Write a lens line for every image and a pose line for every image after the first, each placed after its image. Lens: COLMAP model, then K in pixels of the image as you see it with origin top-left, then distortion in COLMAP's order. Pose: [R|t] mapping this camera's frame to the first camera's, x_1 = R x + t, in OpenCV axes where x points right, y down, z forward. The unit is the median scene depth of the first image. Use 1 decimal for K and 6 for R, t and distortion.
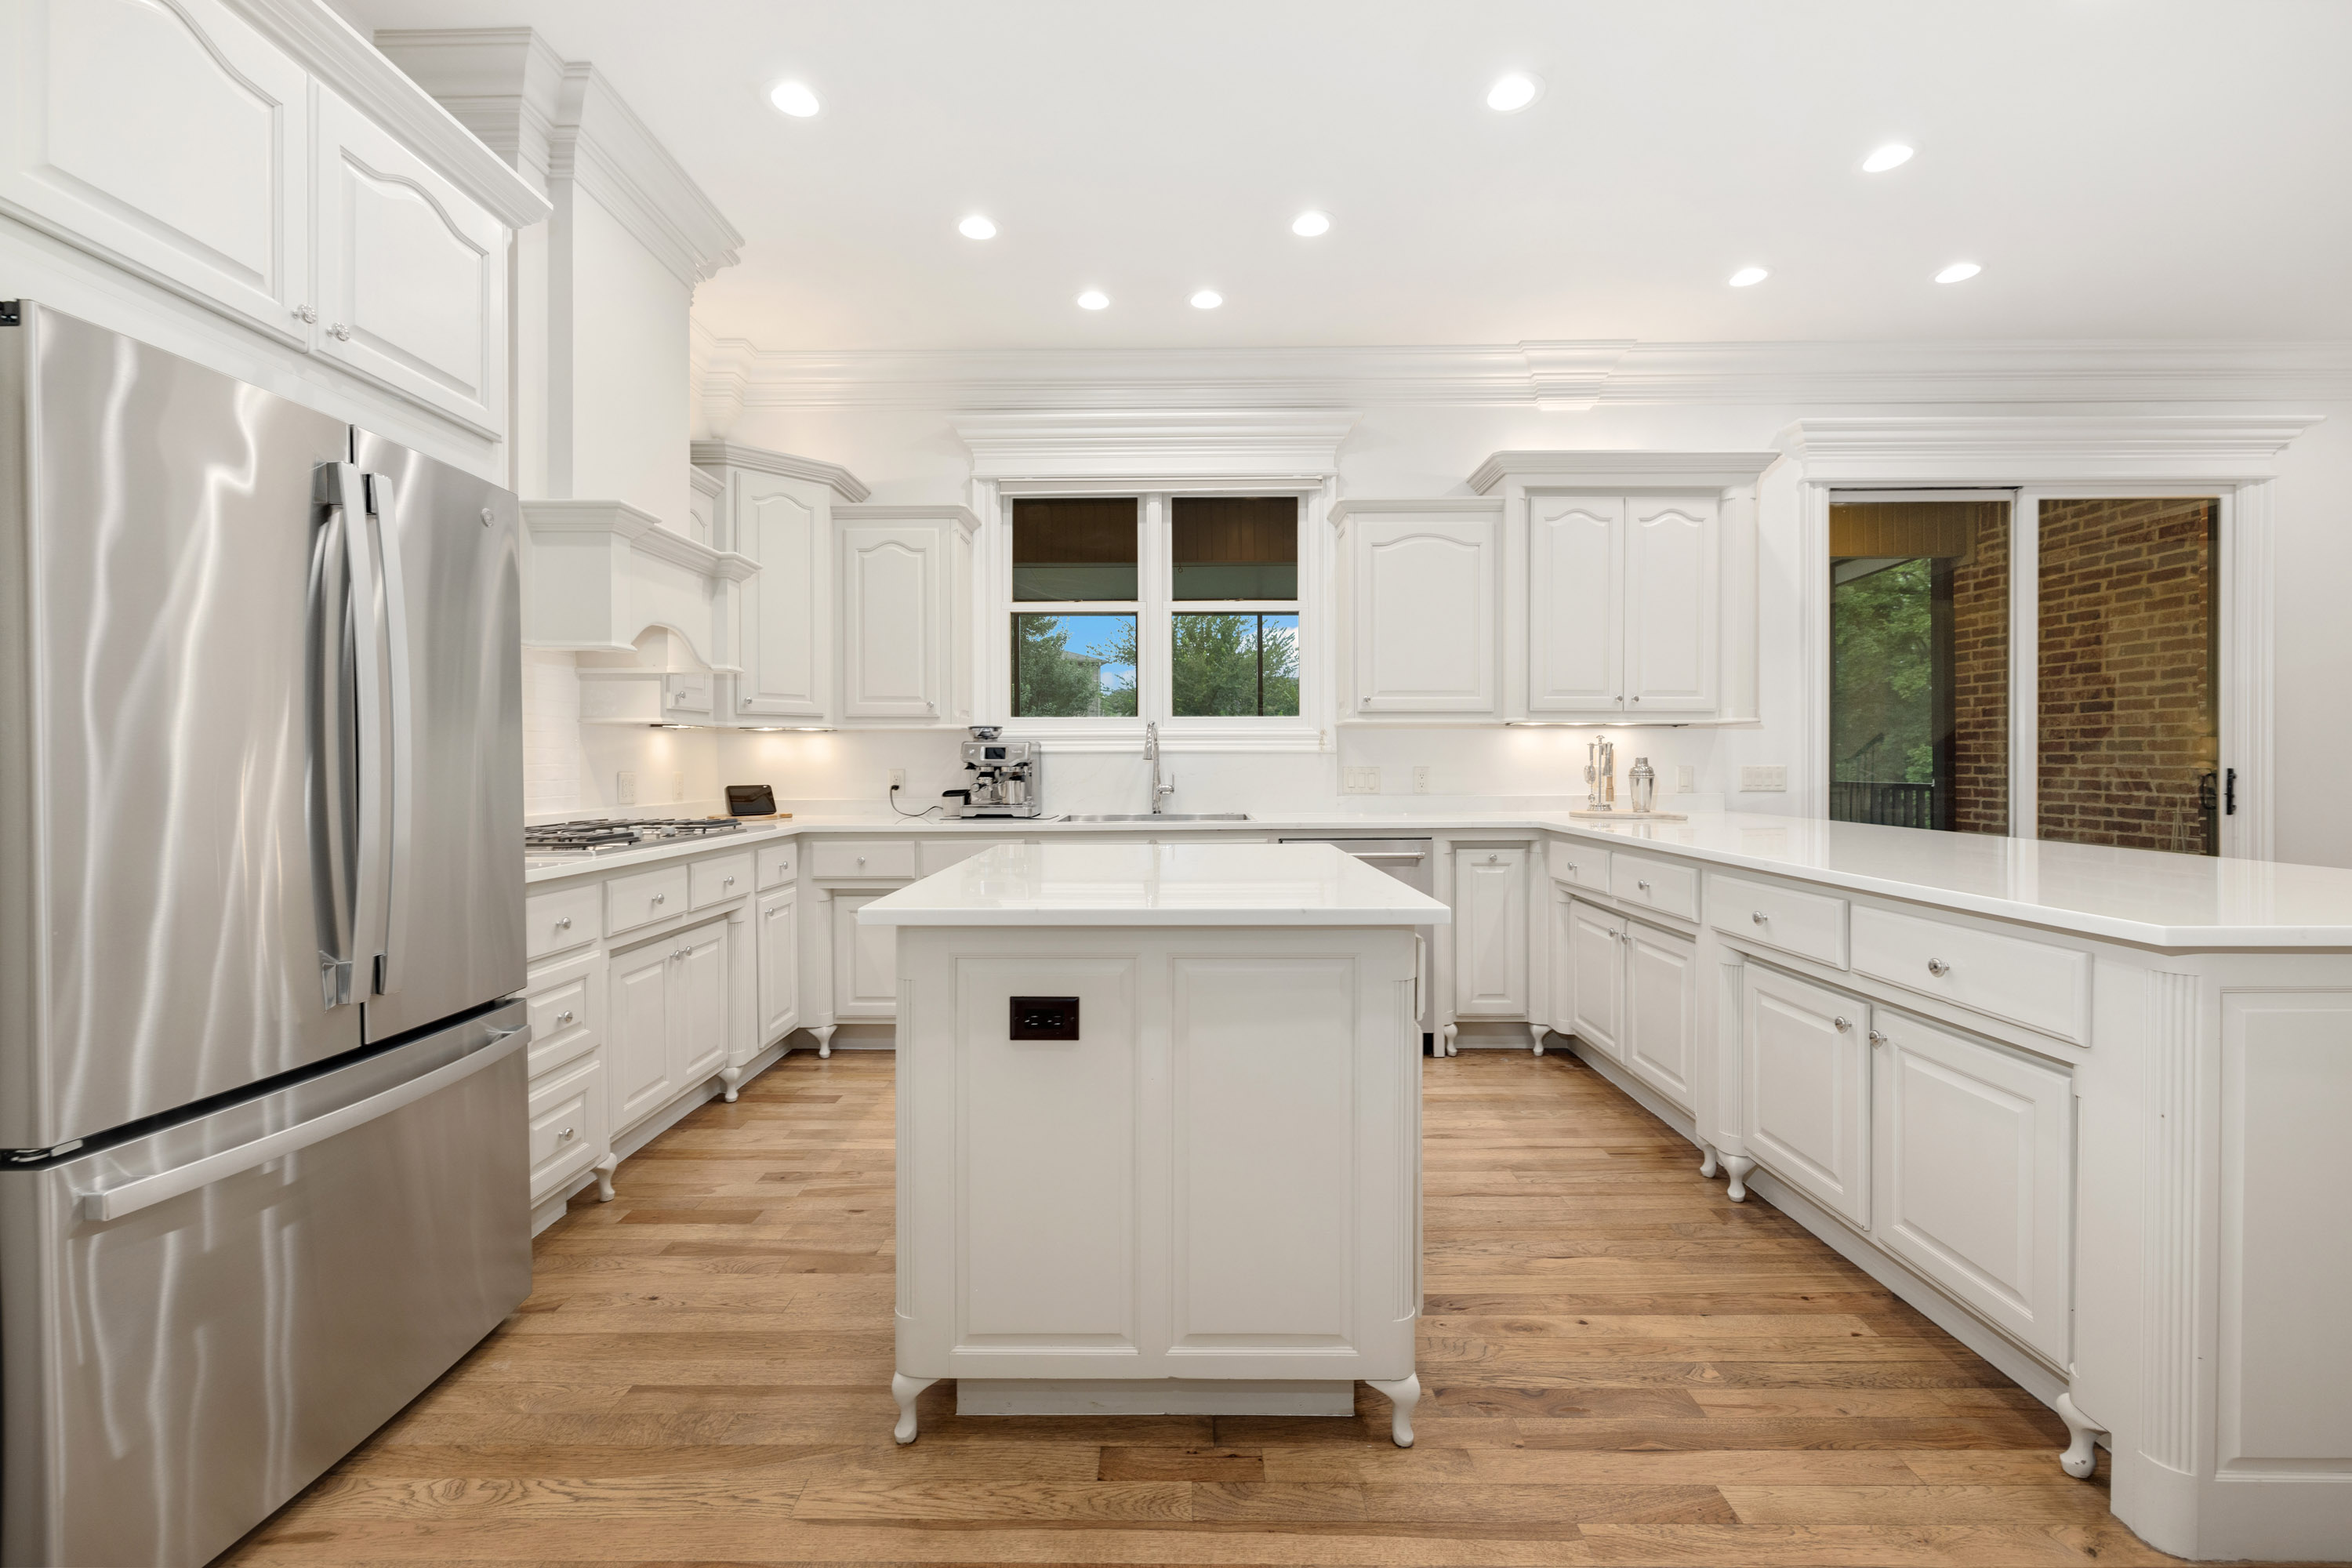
lens RADIAL K [[983.5, 0, 1153.1], [0, 983.5, 778.0], [0, 0, 1]] dist [0.001735, -0.000052]
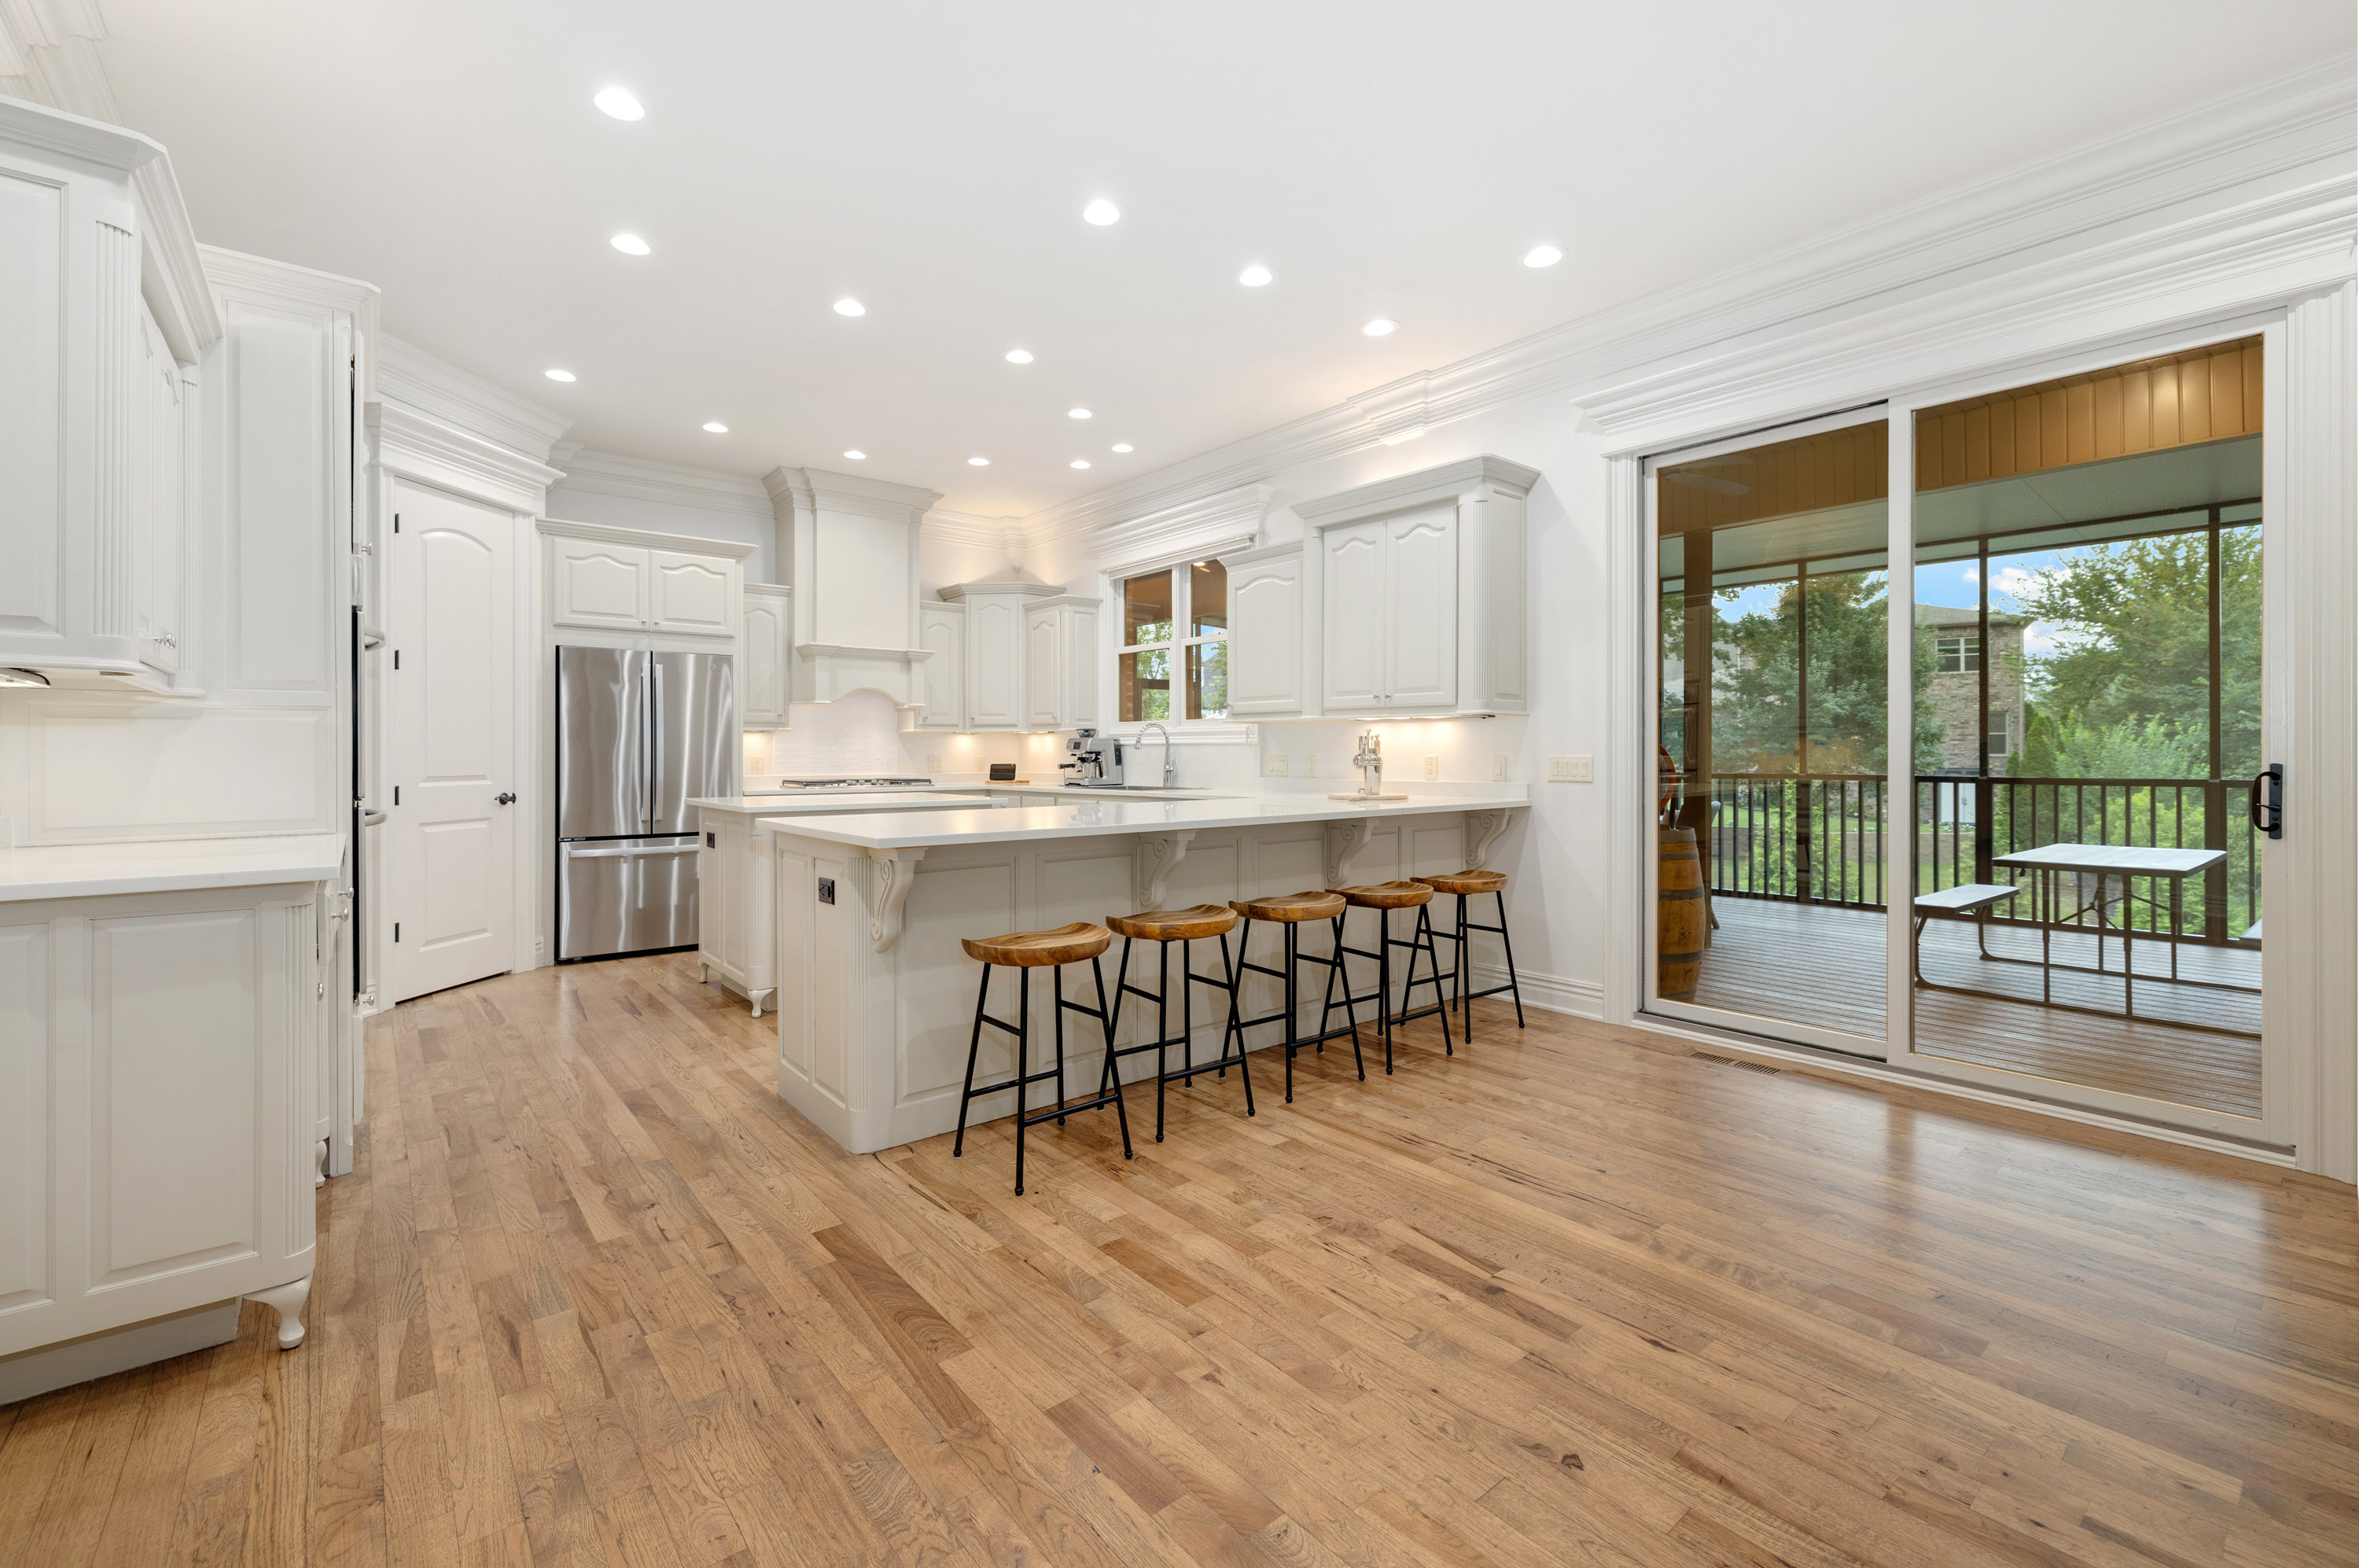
lens RADIAL K [[986.5, 0, 1170.1], [0, 986.5, 763.4], [0, 0, 1]] dist [0.001735, -0.000052]
pose [[0.642665, 0.011072, -0.766068, 1.121268], [-0.013887, 0.999900, 0.002801, -0.002649], [0.766022, 0.008839, 0.642754, 0.069130]]
